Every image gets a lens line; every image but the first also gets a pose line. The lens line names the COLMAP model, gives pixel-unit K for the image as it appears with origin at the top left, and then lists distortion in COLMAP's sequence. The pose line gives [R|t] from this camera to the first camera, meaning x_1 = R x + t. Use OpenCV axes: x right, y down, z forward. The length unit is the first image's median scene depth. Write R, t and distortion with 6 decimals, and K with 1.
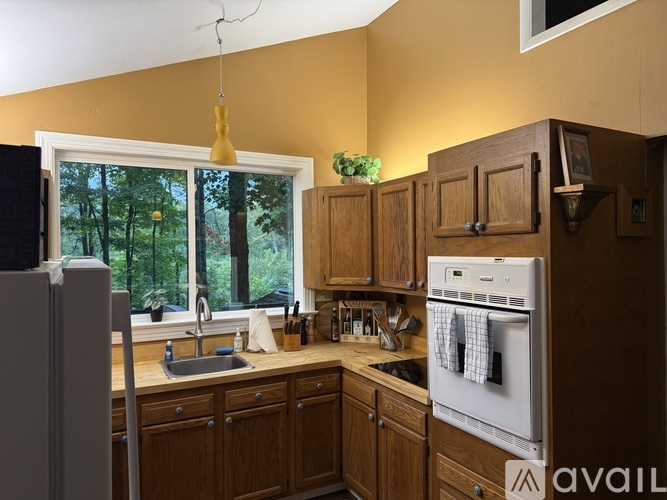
lens RADIAL K [[471.6, 0, 337.2], [0, 471.6, 249.6], [0, 0, 1]] dist [0.096637, -0.126290]
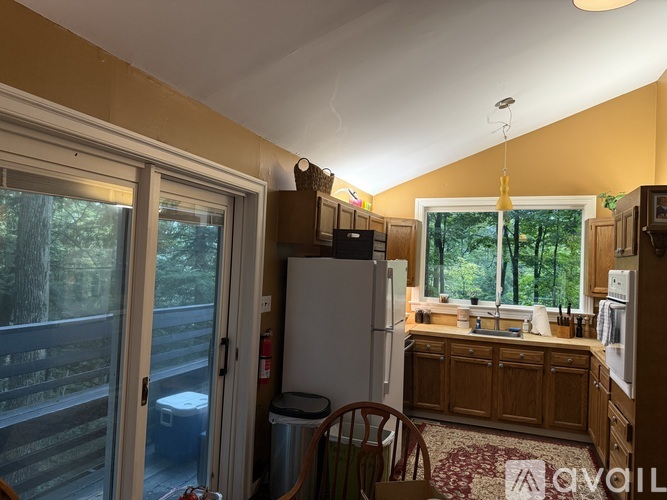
lens RADIAL K [[471.6, 0, 337.2], [0, 471.6, 249.6], [0, 0, 1]] dist [0.096637, -0.126290]
pose [[0.675222, 0.011848, -0.737519, 0.514815], [-0.039495, 0.999017, -0.020110, 0.010146], [0.736556, 0.042707, 0.675027, -0.469043]]
